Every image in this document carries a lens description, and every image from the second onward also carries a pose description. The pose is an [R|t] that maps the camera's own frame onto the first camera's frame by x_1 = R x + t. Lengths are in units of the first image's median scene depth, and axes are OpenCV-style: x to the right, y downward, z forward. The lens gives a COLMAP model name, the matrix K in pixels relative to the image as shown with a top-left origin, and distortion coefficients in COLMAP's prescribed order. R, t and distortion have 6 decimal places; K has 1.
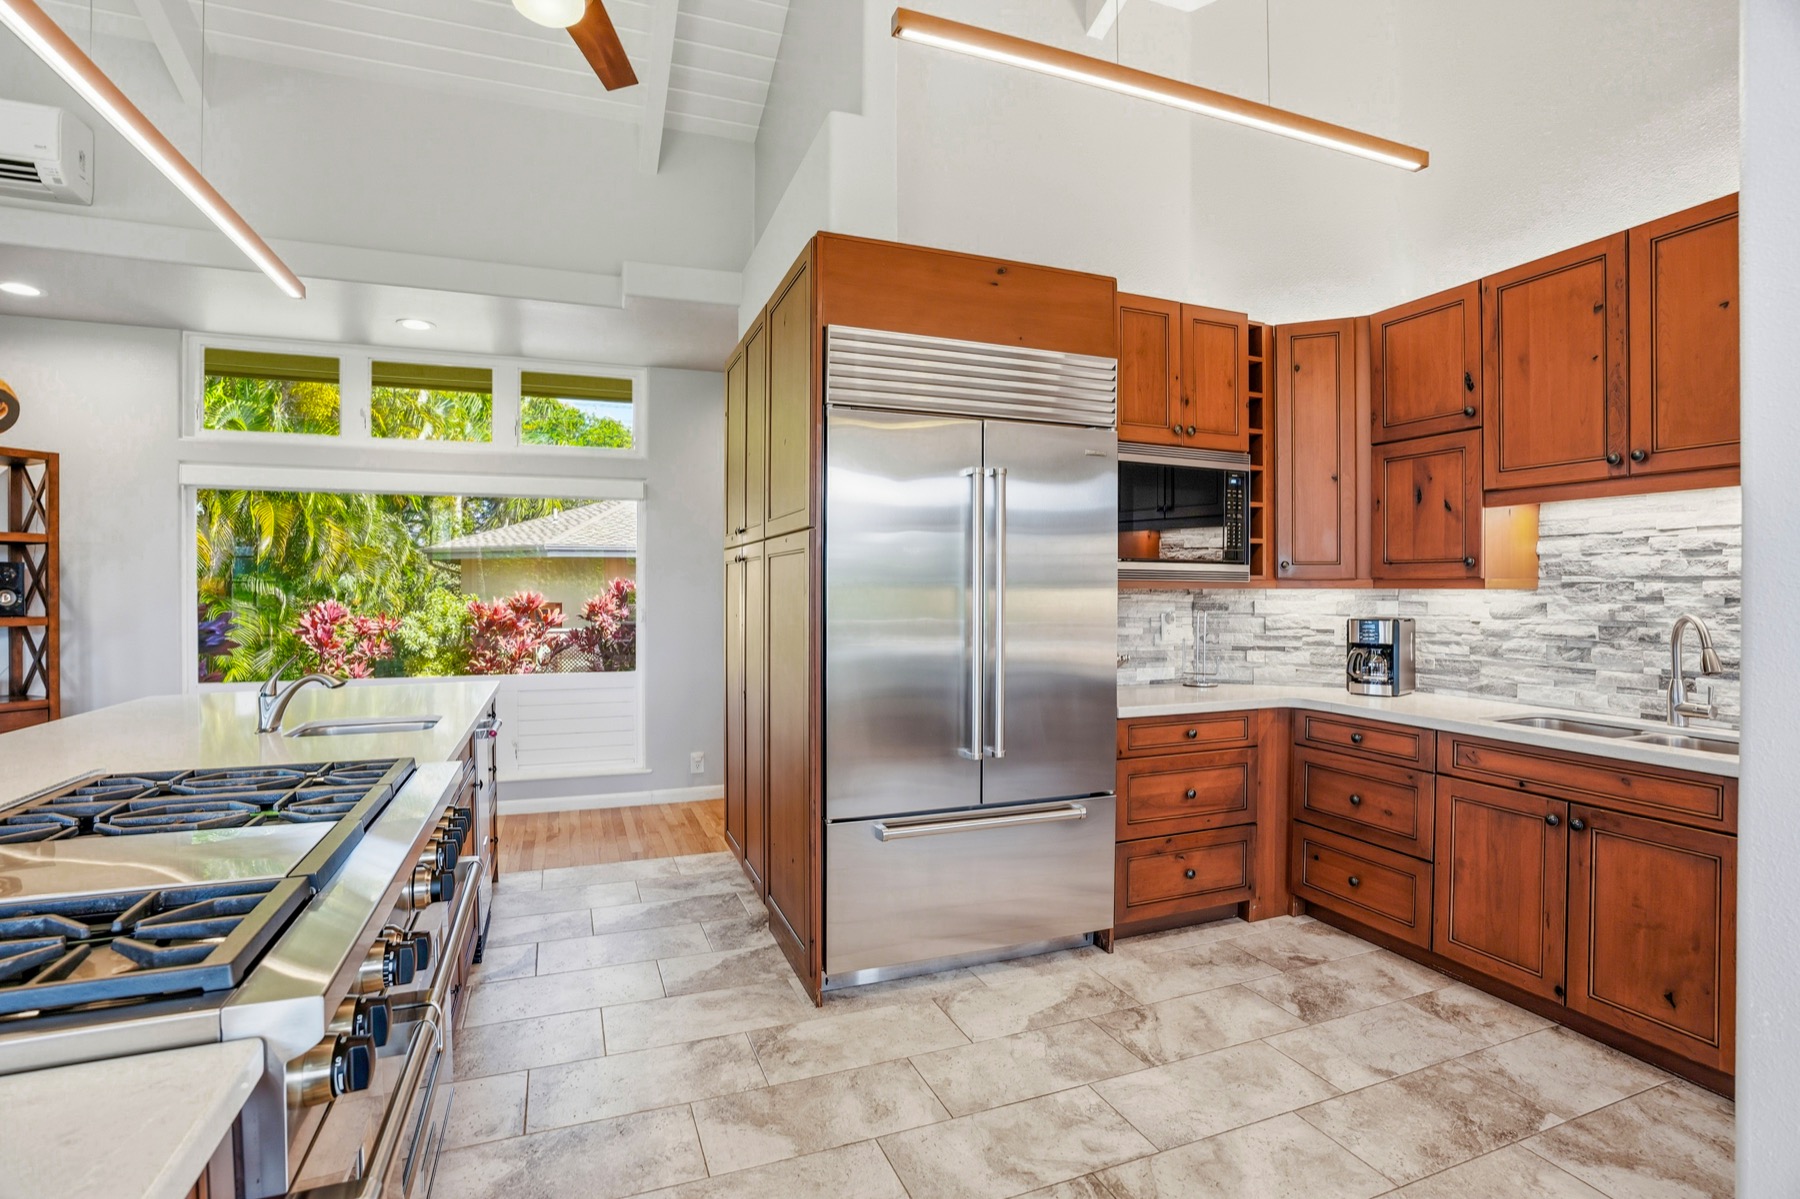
lens RADIAL K [[844.8, 0, 911.5], [0, 844.8, 594.2], [0, 0, 1]] dist [-0.038832, 0.000897]
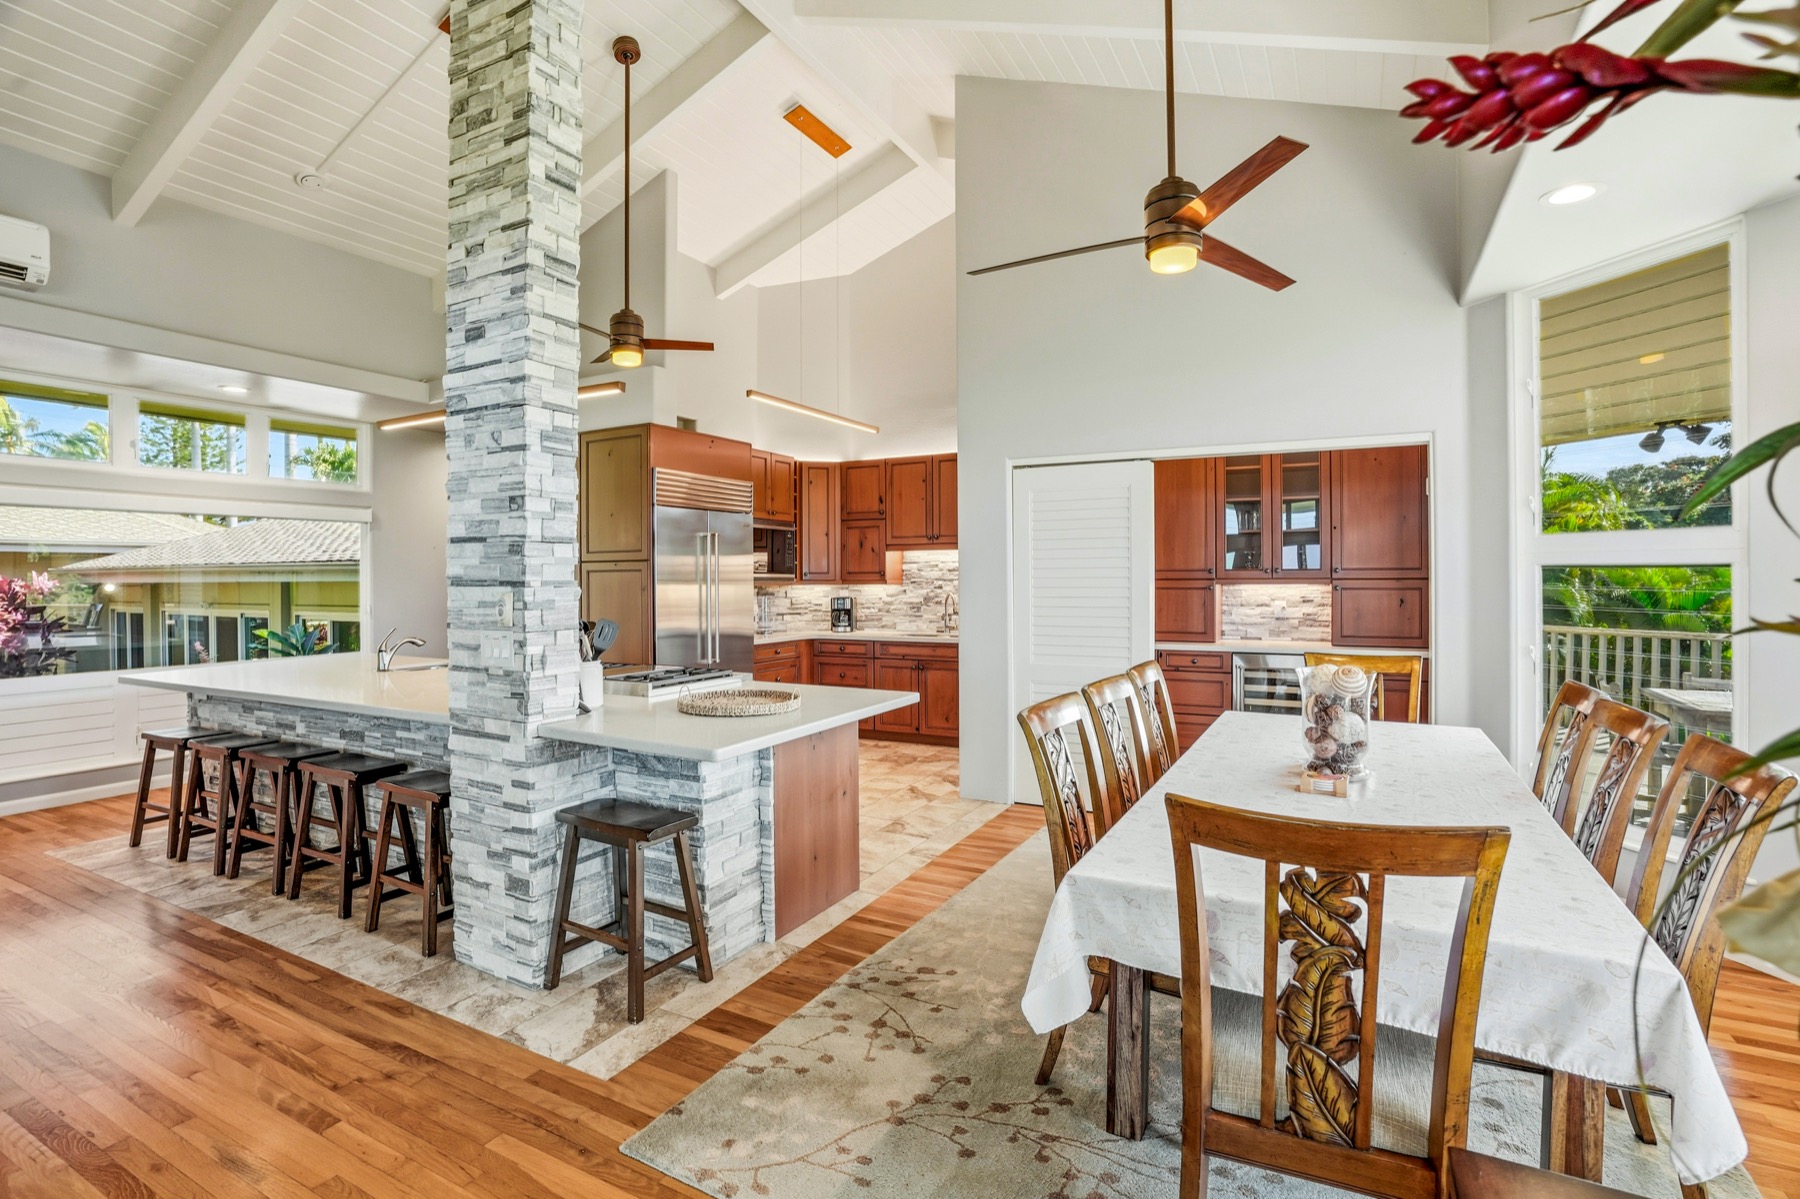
lens RADIAL K [[844.8, 0, 897.7], [0, 844.8, 594.4], [0, 0, 1]] dist [-0.038832, 0.000897]
pose [[0.765082, -0.018152, 0.643677, -0.832324], [0.012219, 0.999832, 0.013673, -0.009804], [-0.643817, -0.002596, 0.765176, -0.874572]]
